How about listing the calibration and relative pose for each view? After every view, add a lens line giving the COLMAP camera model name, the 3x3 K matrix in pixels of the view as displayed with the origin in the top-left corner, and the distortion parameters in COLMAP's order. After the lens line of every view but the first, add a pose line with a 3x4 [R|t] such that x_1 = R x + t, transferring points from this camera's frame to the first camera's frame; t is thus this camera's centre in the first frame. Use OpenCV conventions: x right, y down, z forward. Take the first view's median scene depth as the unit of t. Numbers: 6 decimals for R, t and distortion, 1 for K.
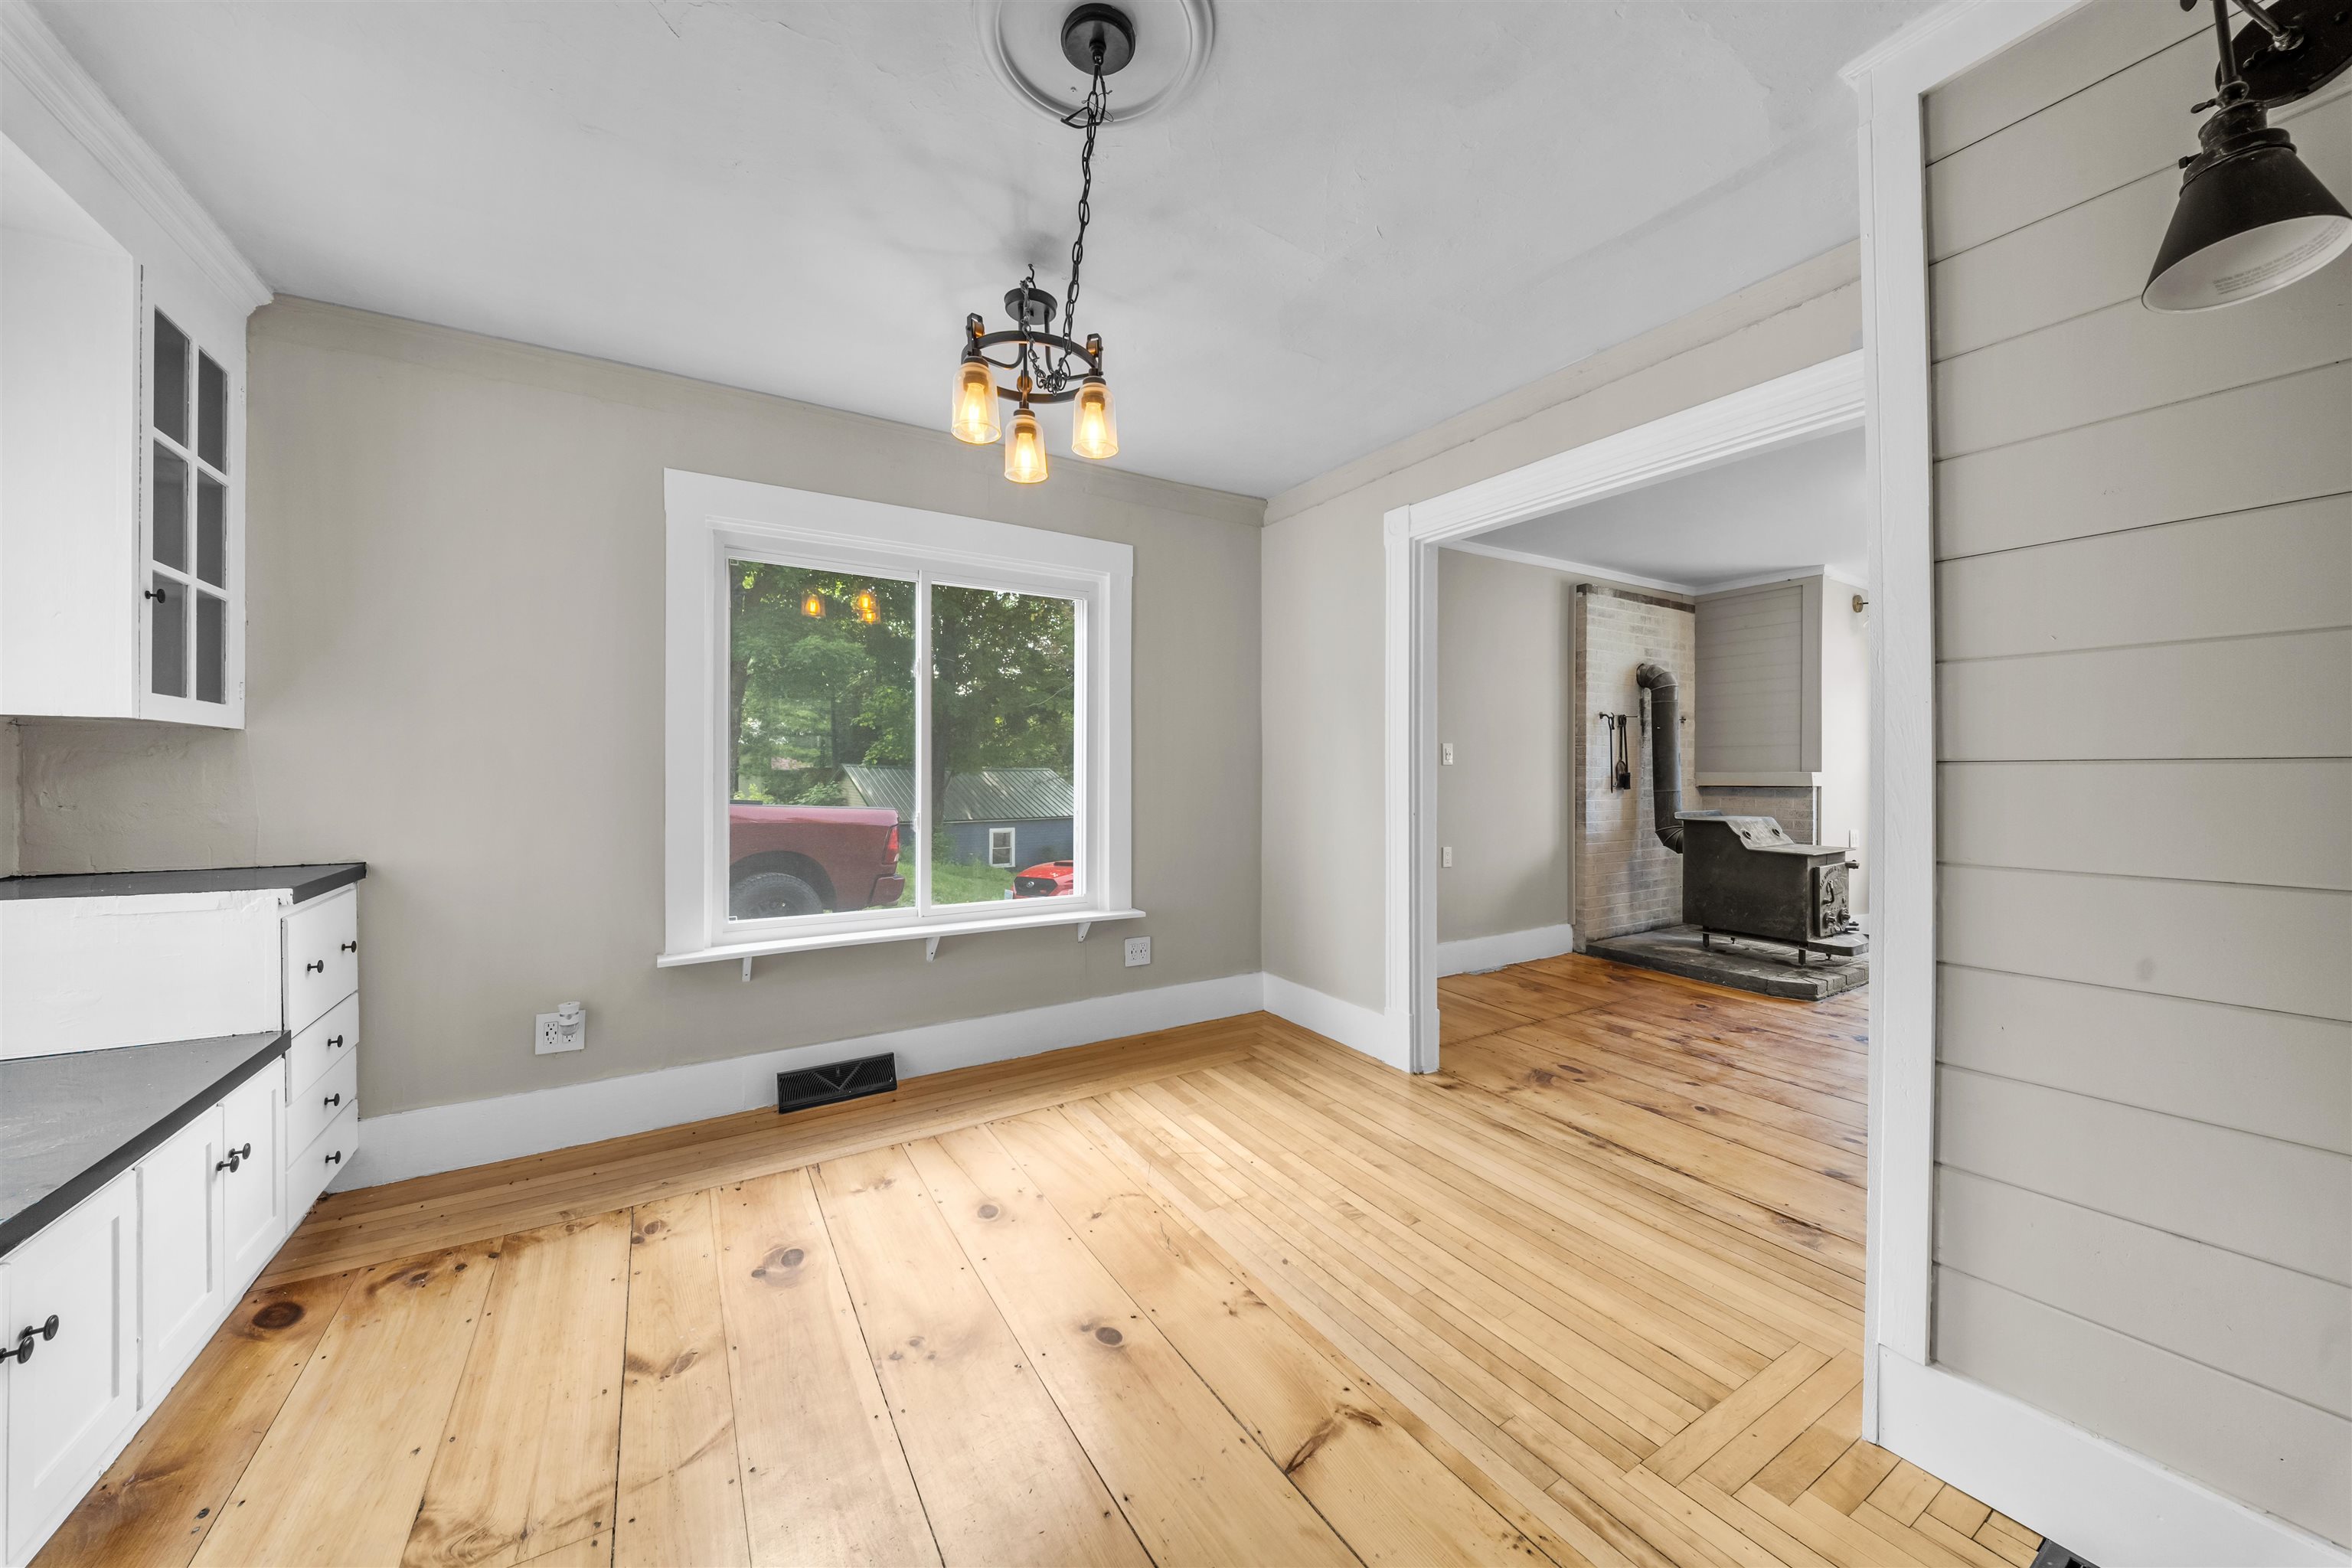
lens RADIAL K [[855.9, 0, 1188.7], [0, 855.9, 780.9], [0, 0, 1]] dist [0.009550, -0.004760]
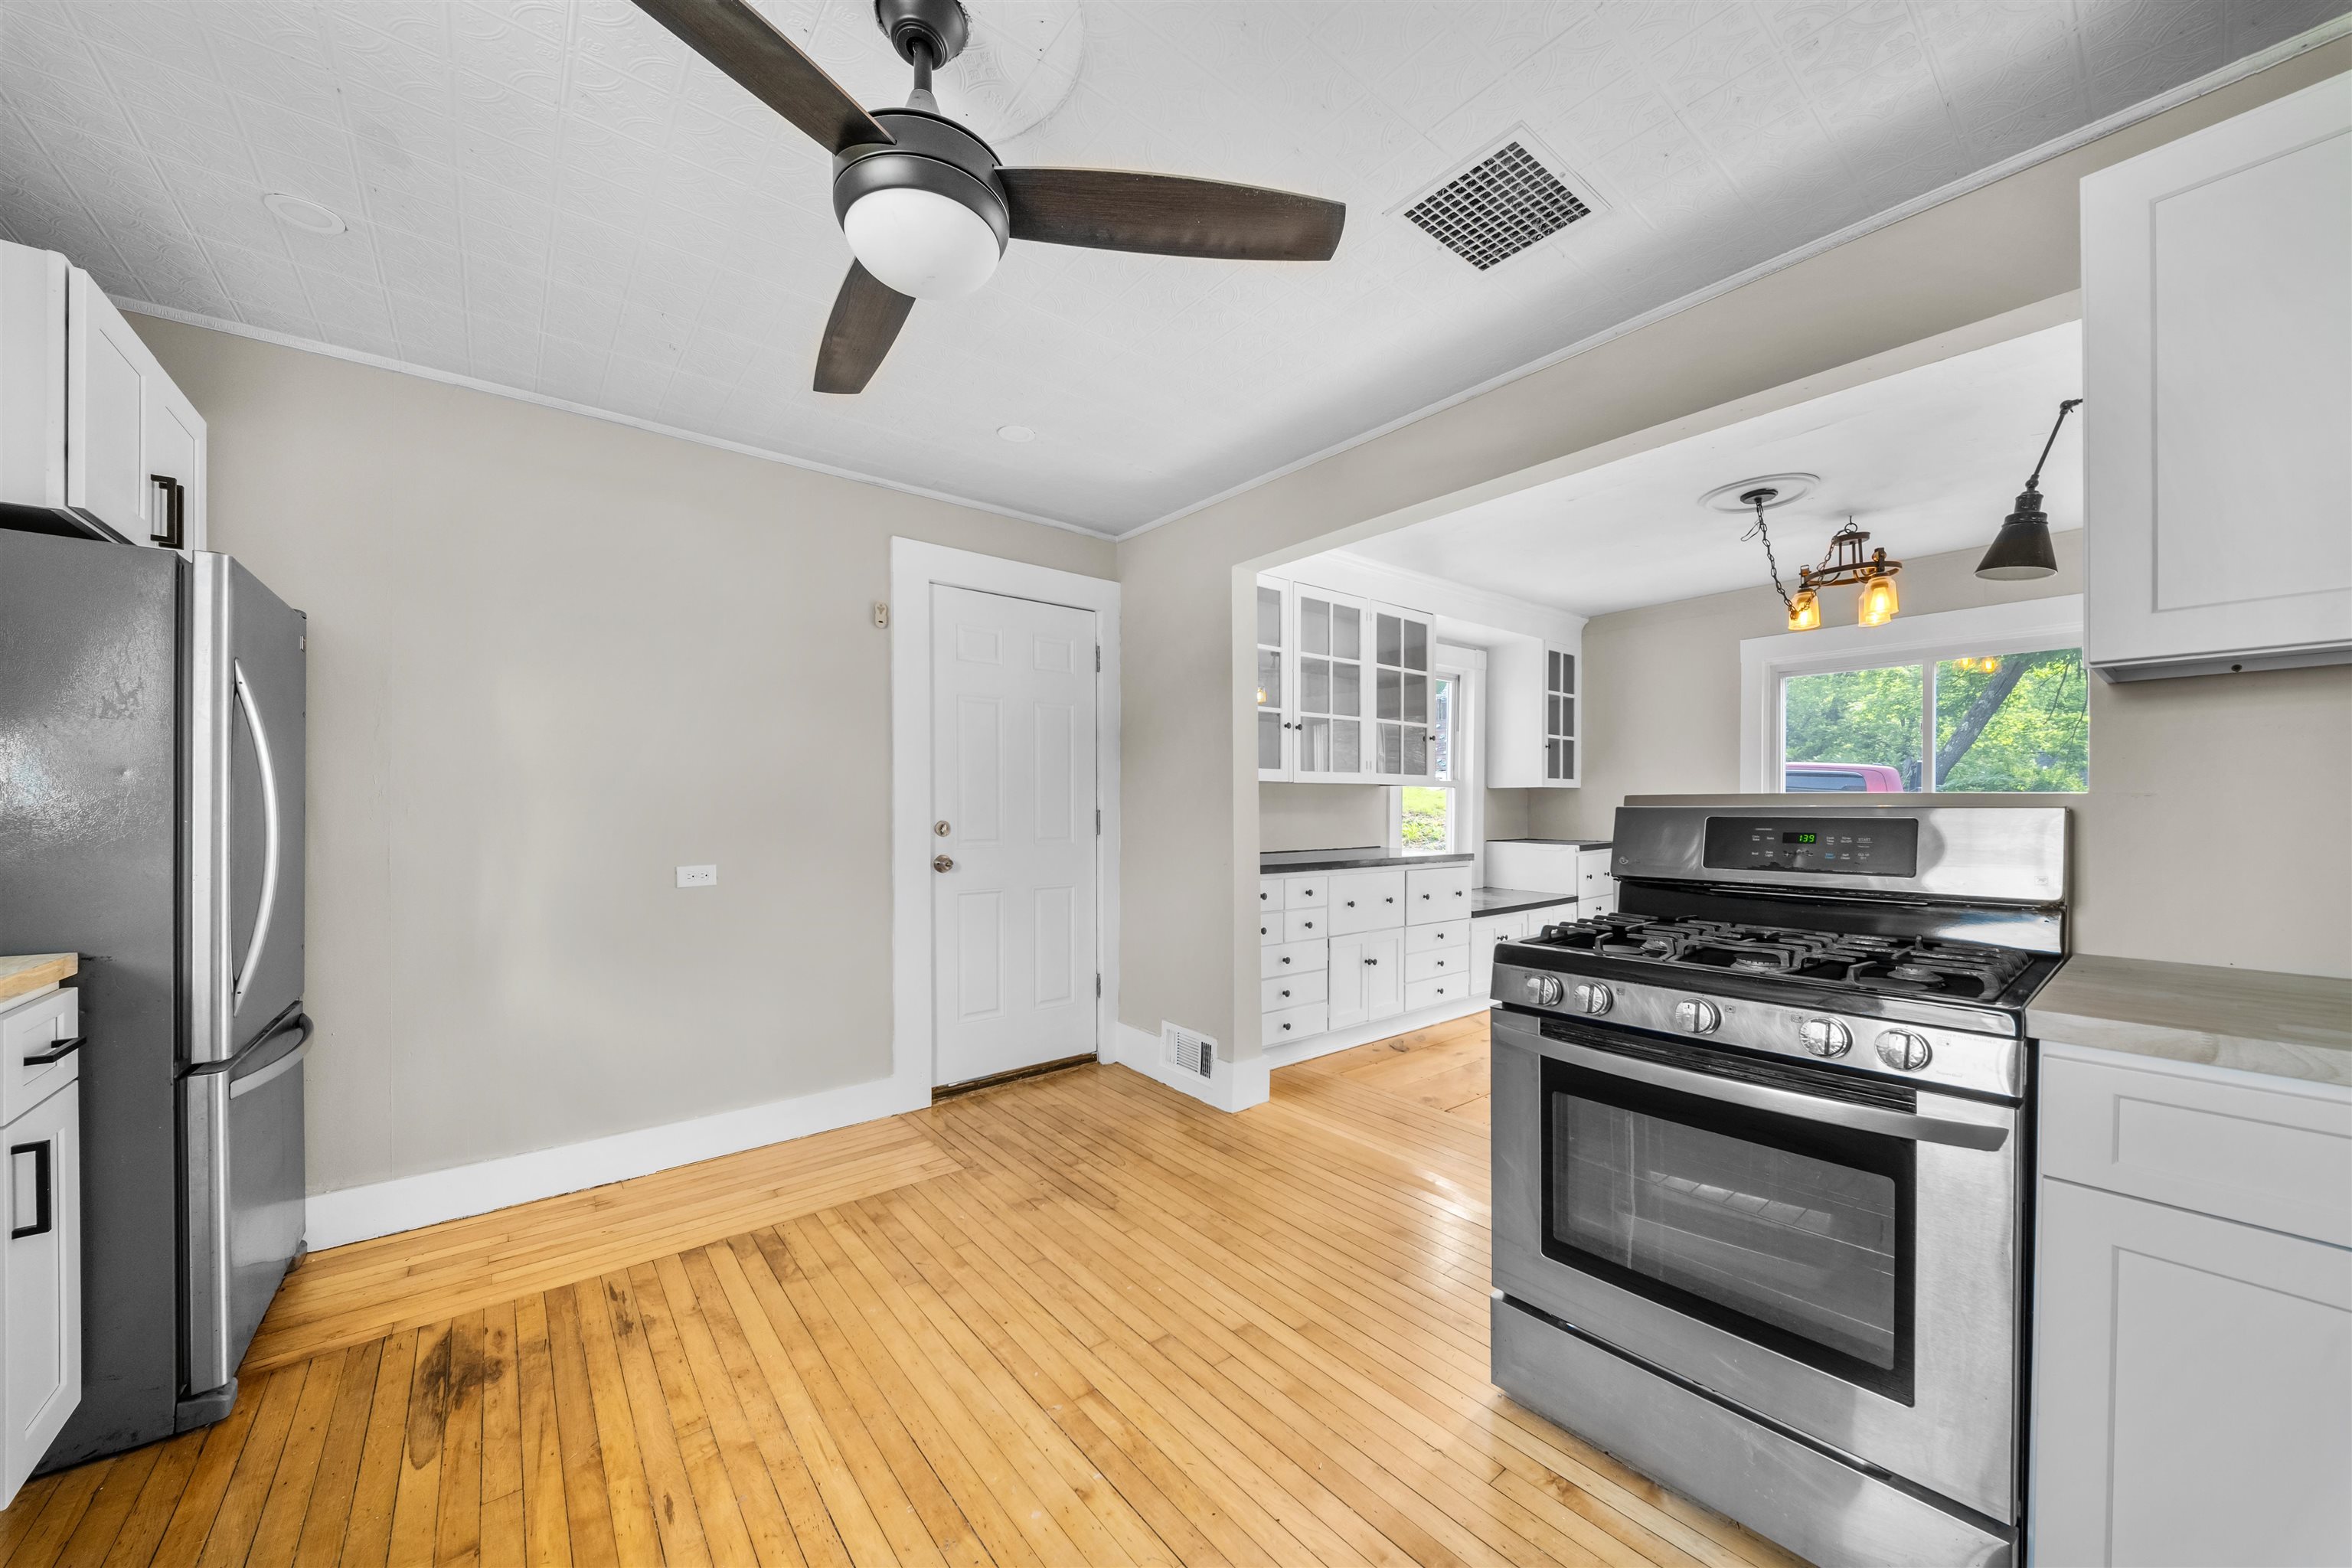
lens RADIAL K [[855.9, 0, 1159.3], [0, 855.9, 802.8], [0, 0, 1]] dist [0.009550, -0.004760]
pose [[0.105170, -0.006207, -0.994435, 1.533542], [0.004422, 0.999974, -0.005773, -0.005724], [0.994444, -0.003791, 0.105195, -0.627566]]
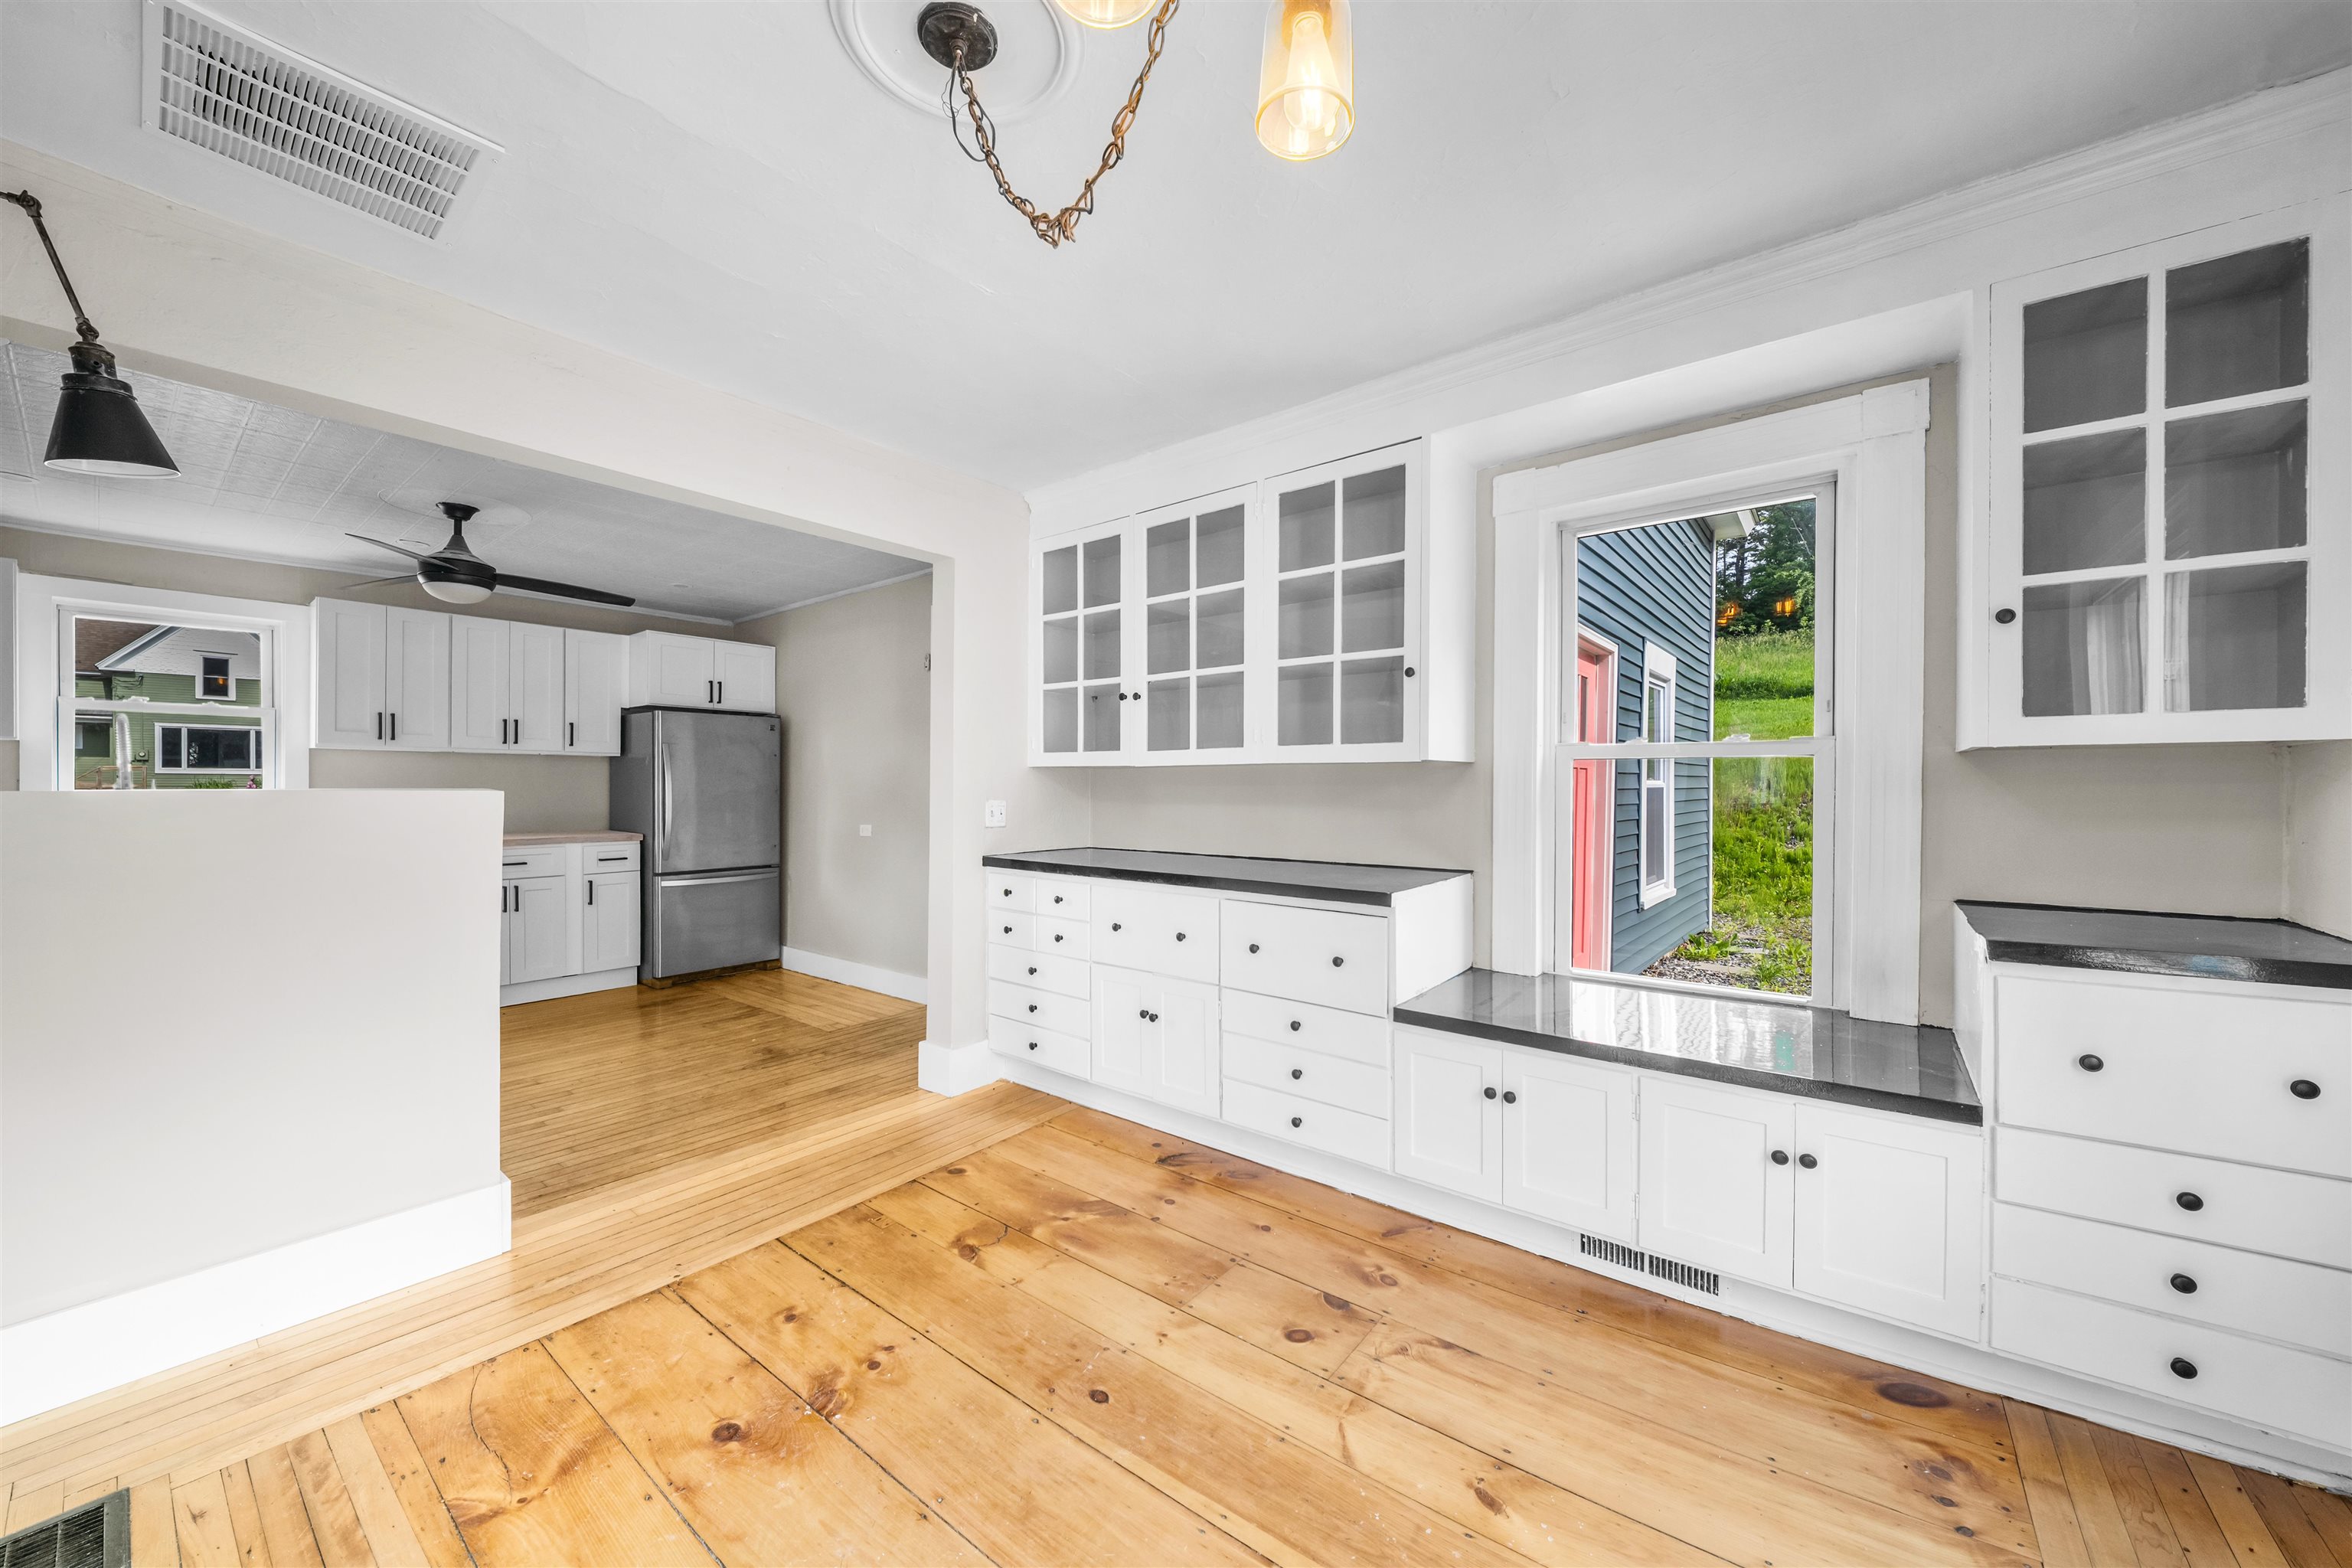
lens RADIAL K [[855.9, 0, 1153.1], [0, 855.9, 786.5], [0, 0, 1]] dist [0.009550, -0.004760]
pose [[-0.950124, 0.000880, -0.311872, -0.807421], [0.000597, 0.999999, 0.001004, -0.040817], [0.311872, 0.000768, -0.950124, 2.587560]]
